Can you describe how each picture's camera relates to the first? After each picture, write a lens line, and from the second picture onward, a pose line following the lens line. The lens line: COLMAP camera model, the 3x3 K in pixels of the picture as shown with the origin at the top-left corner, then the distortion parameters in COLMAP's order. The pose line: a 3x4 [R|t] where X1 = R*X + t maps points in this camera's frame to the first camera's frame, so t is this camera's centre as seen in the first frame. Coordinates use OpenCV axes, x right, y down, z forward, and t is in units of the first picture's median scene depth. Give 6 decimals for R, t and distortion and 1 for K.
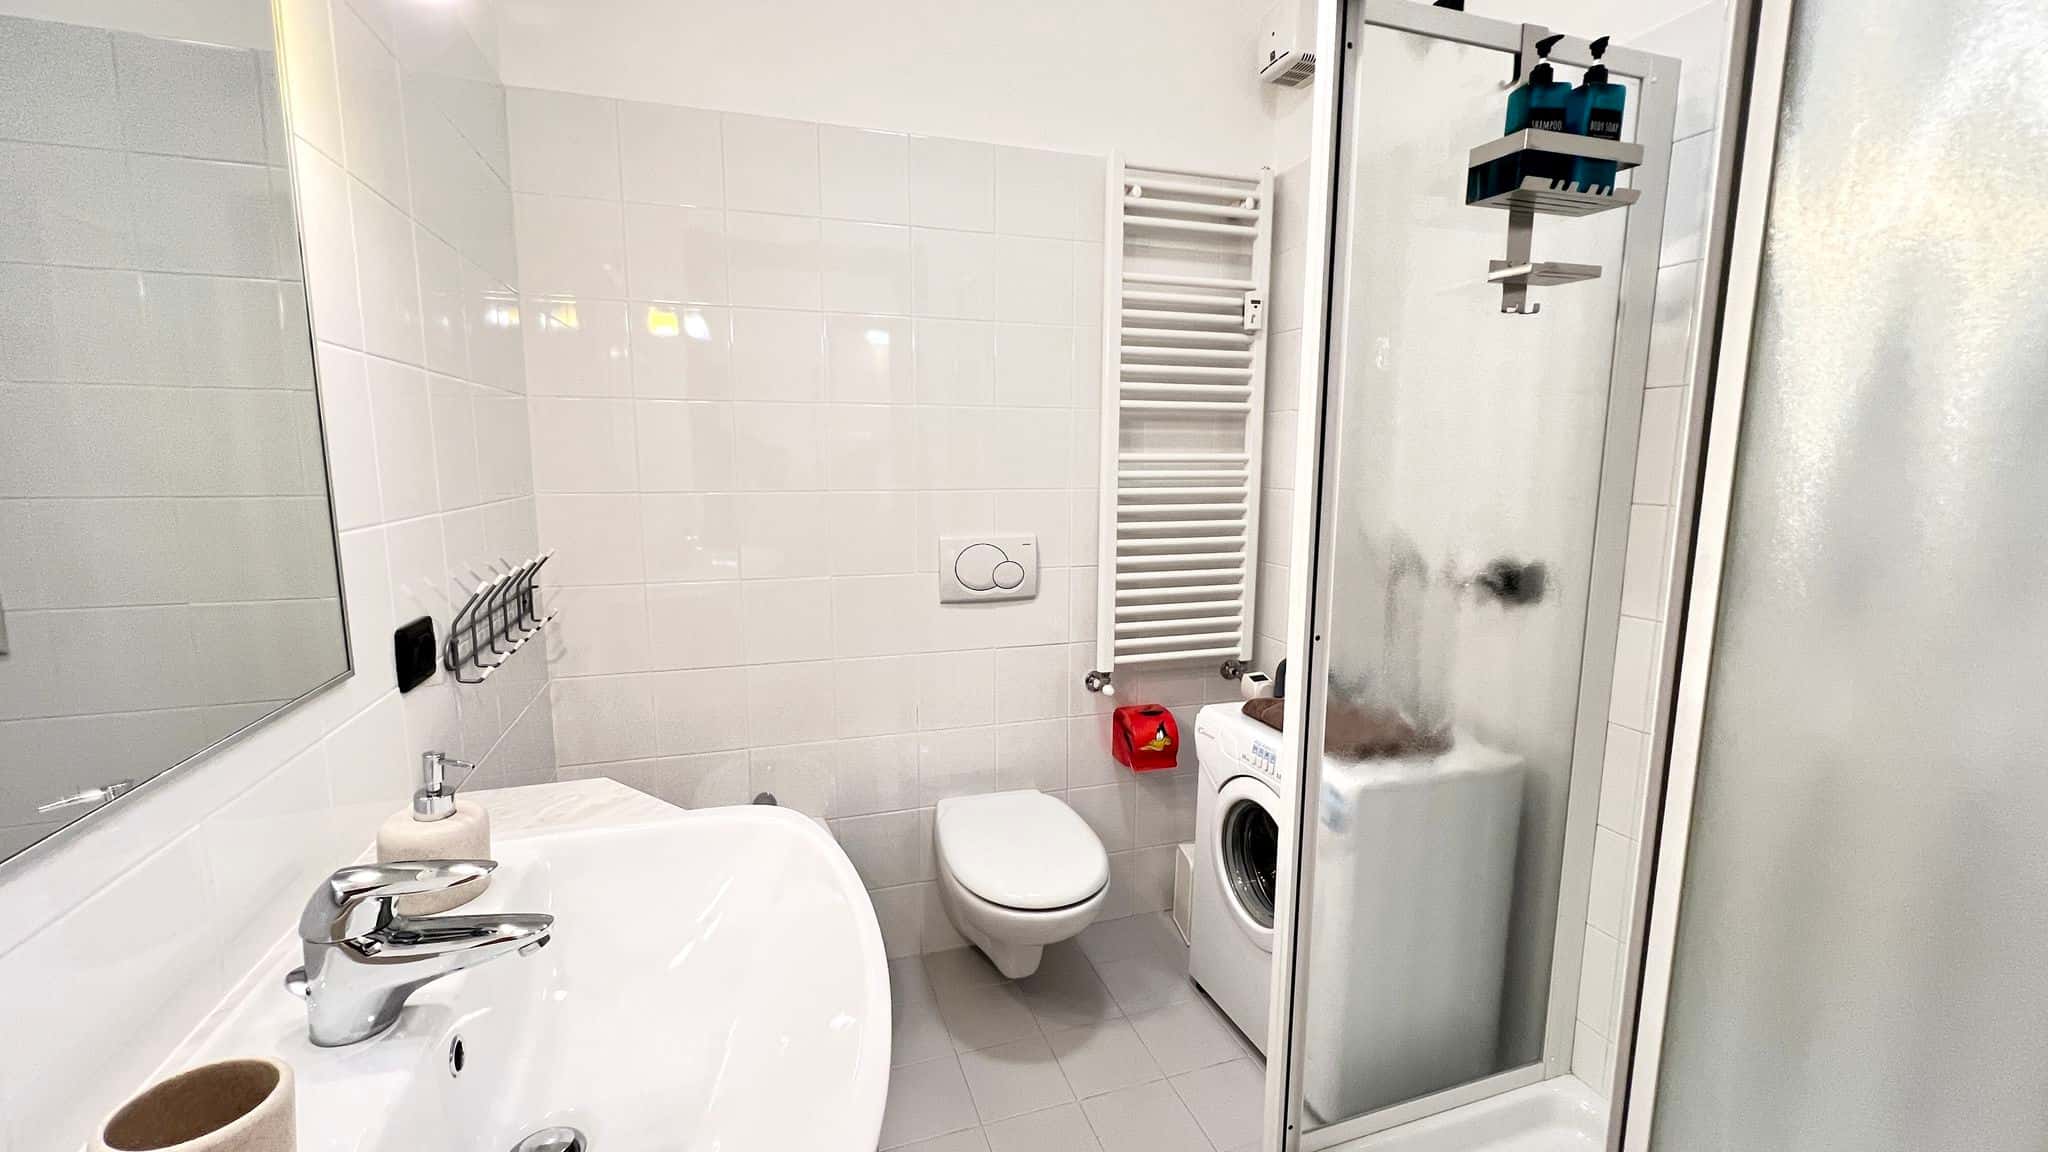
lens RADIAL K [[822.1, 0, 1022.2], [0, 822.1, 571.6], [0, 0, 1]] dist [0.000873, 0.000750]
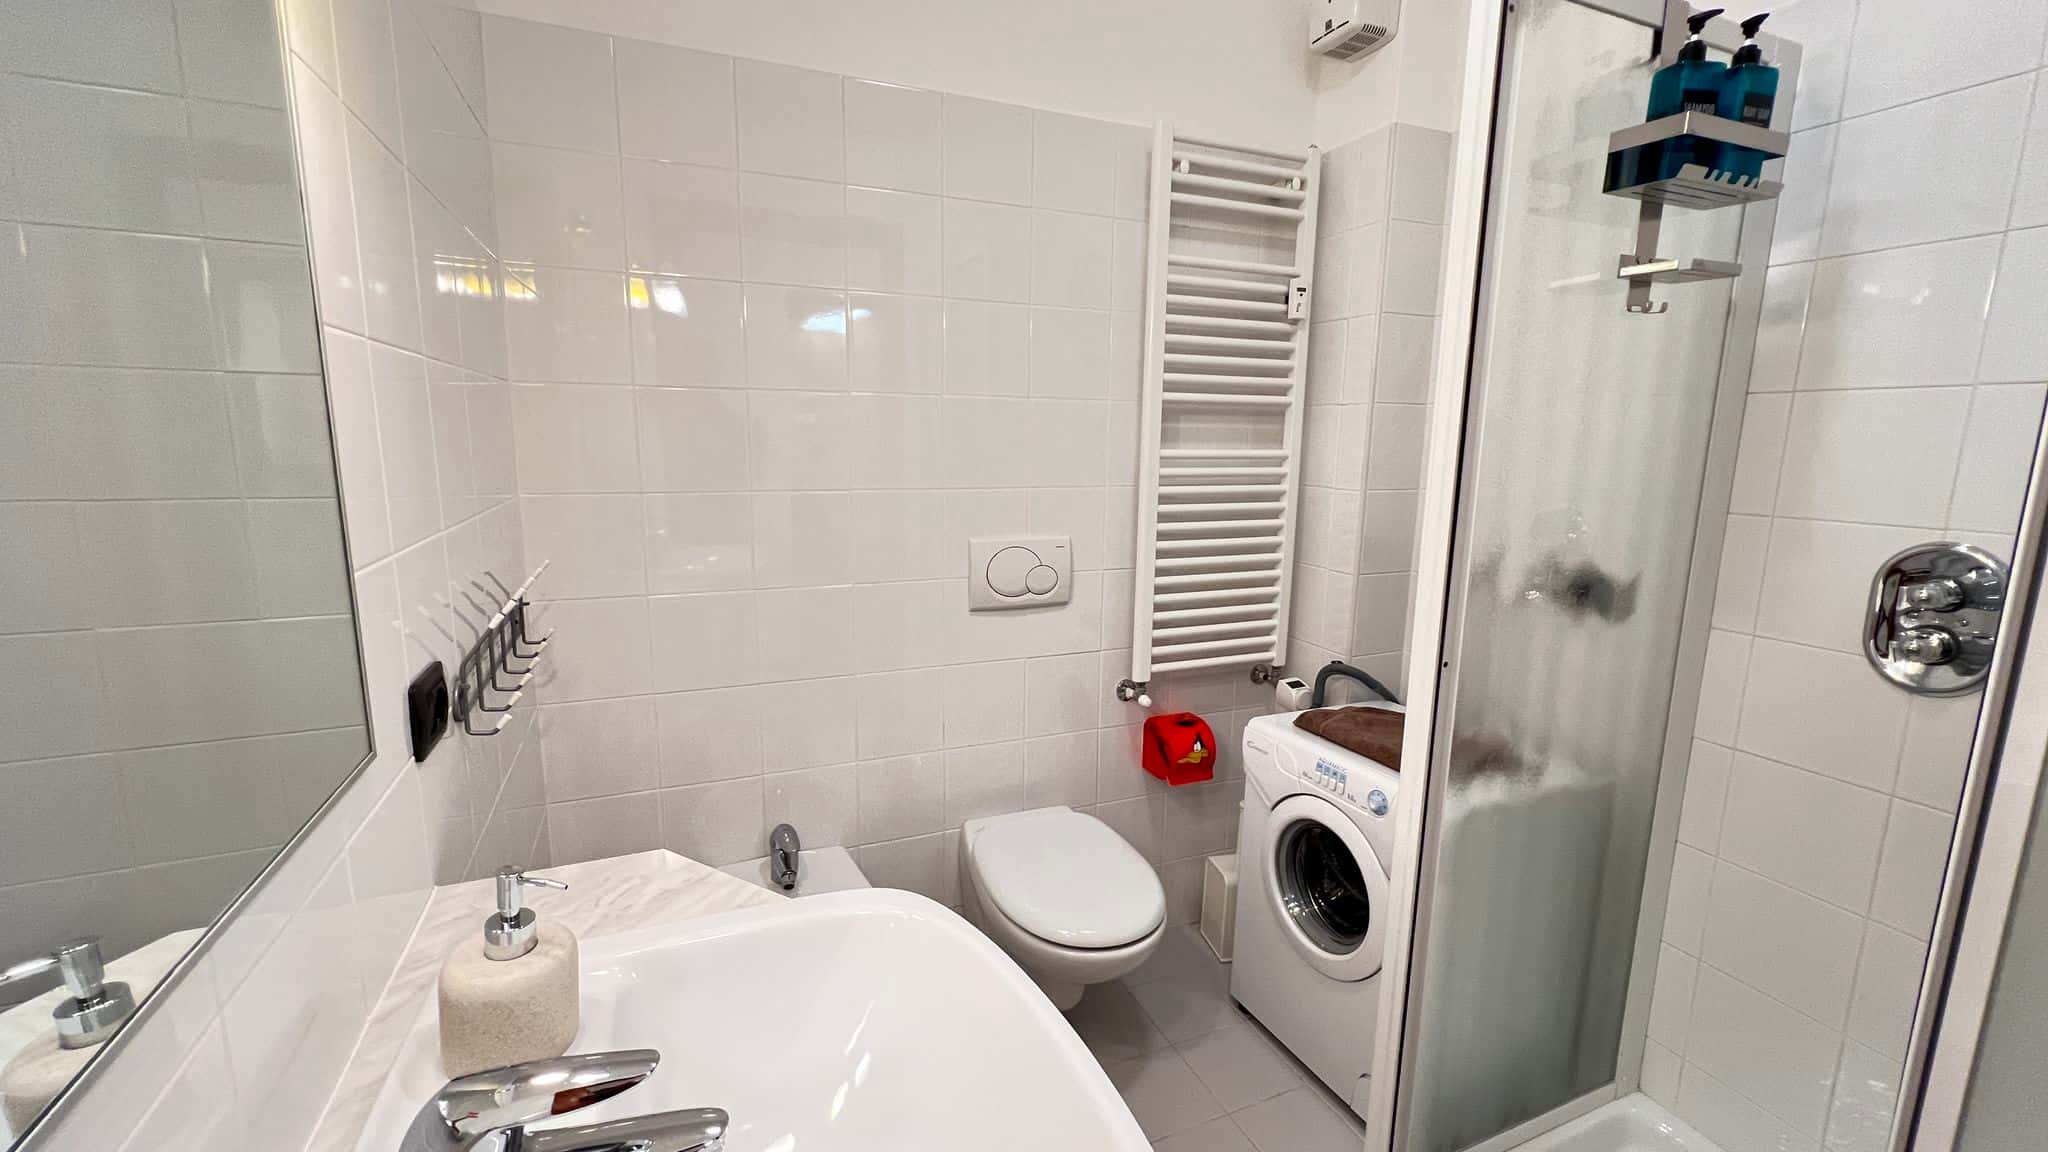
lens RADIAL K [[822.1, 0, 1022.2], [0, 822.1, 571.6], [0, 0, 1]] dist [0.000873, 0.000750]
pose [[0.996598, -0.004458, 0.082300, -0.119491], [0.002295, 0.999650, 0.026355, -0.030851], [-0.082388, -0.026076, 0.996259, 0.079864]]
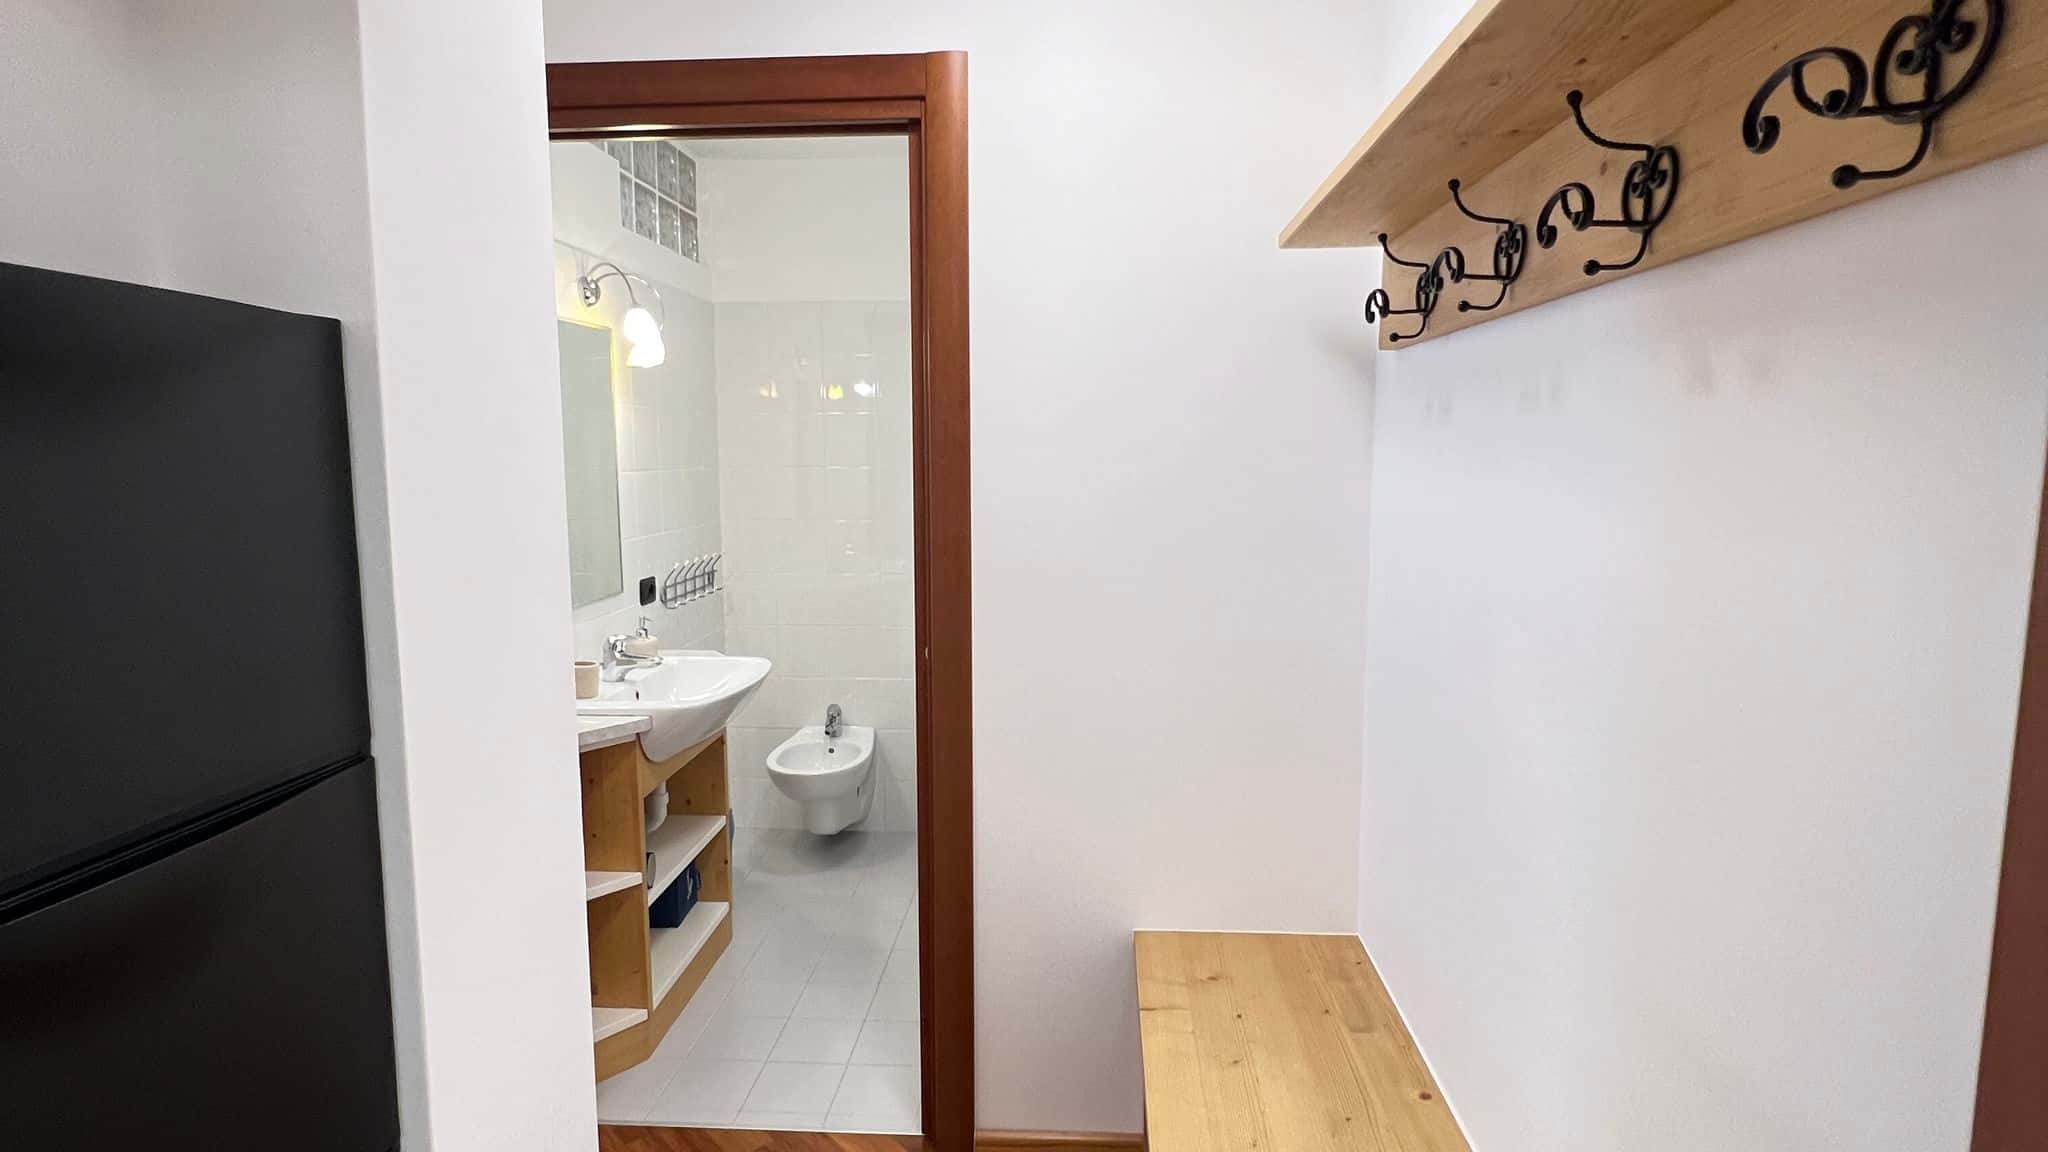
lens RADIAL K [[1105.9, 0, 1022.5], [0, 1105.9, 582.7], [0, 0, 1]] dist [0.001326, -0.000335]
pose [[0.927632, 0.038277, -0.371528, 0.811563], [-0.047249, 0.998769, -0.015070, 0.039068], [0.370494, 0.031534, 0.928299, -0.876232]]
